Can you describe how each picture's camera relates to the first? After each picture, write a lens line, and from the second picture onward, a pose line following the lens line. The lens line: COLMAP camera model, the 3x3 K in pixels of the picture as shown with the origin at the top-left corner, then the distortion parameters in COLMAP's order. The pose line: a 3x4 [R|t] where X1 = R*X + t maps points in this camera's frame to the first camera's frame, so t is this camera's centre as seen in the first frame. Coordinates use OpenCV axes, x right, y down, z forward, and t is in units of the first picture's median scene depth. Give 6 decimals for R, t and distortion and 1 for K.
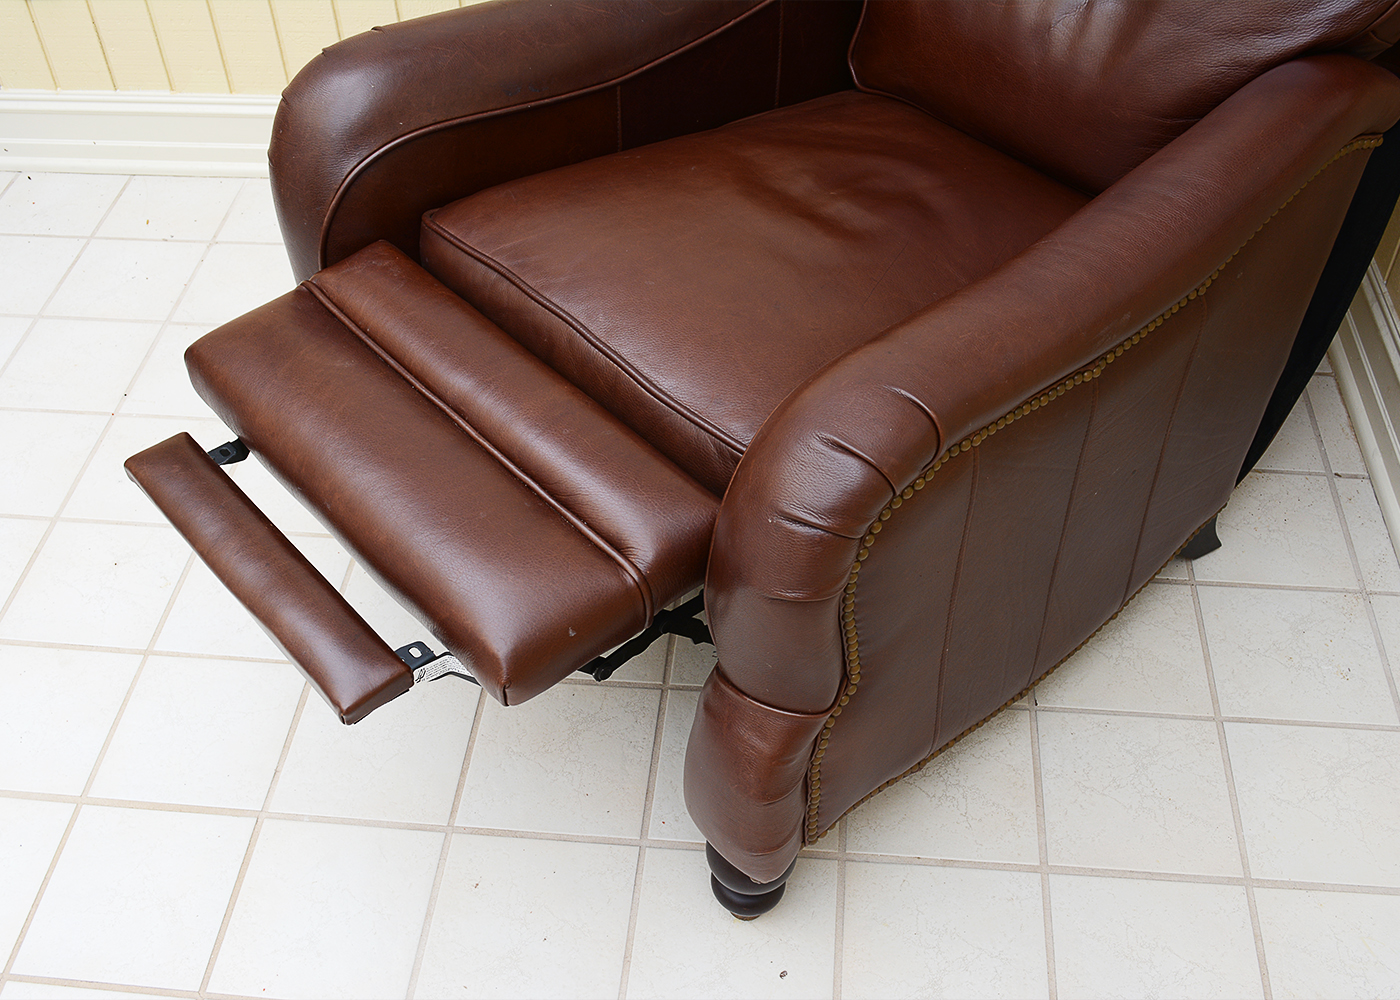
lens RADIAL K [[1396.4, 0, 700.0], [0, 1396.4, 500.0], [0, 0, 1]] dist [-0.065306, 0.010211]
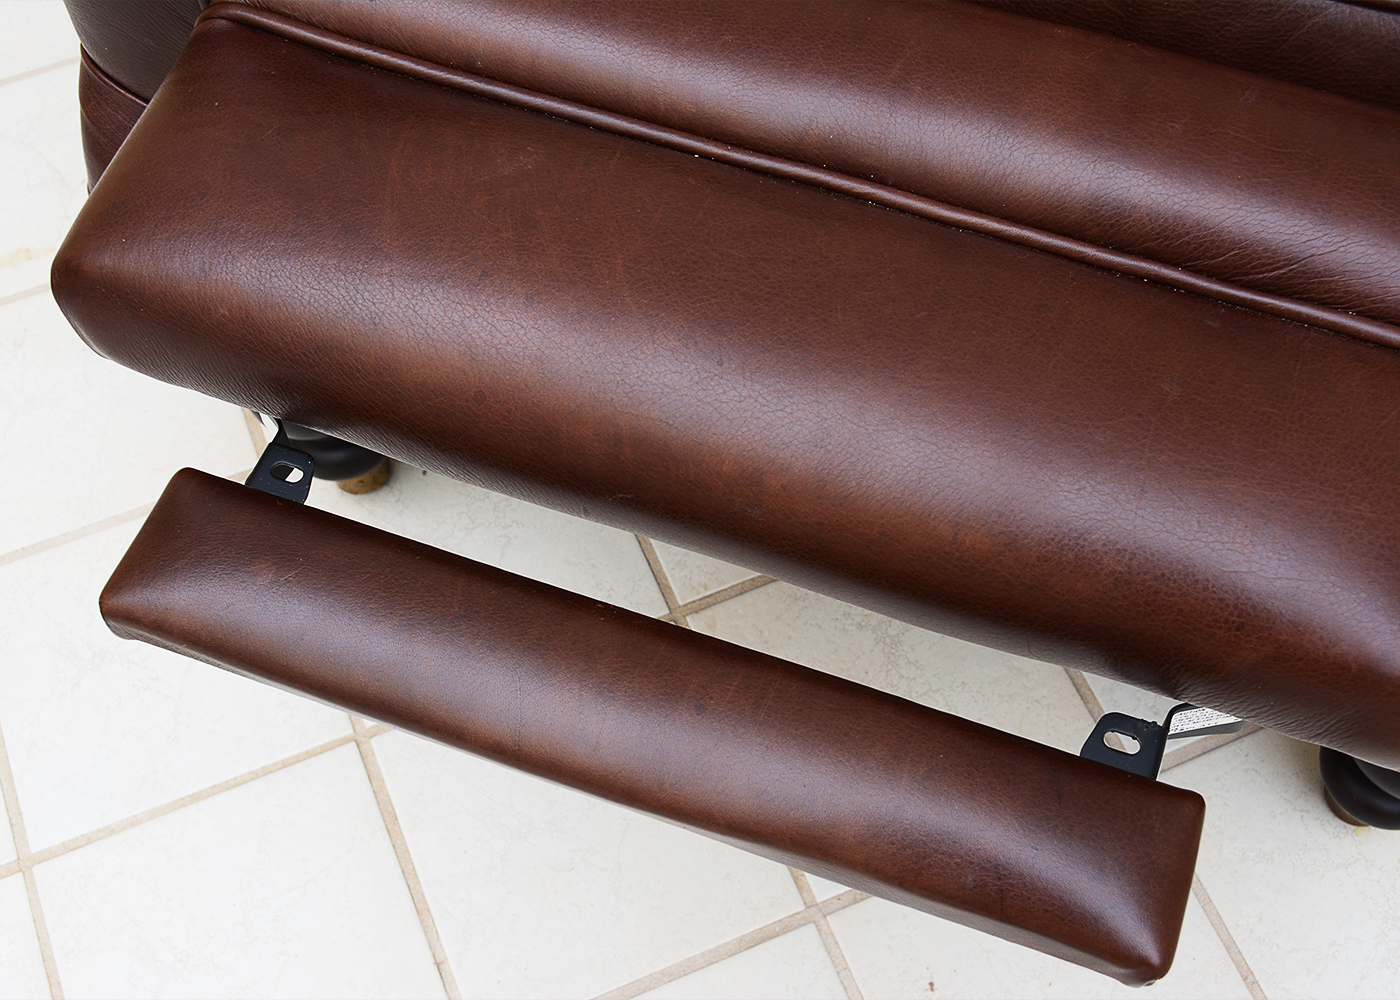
lens RADIAL K [[1750.7, 0, 700.0], [0, 1750.7, 500.0], [0, 0, 1]] dist [-0.015672, -0.037105]
pose [[0.885015, -0.406687, 0.226616, -0.377403], [0.336135, 0.894957, 0.293370, -0.146810], [-0.322121, -0.183463, 0.928751, 0.506957]]
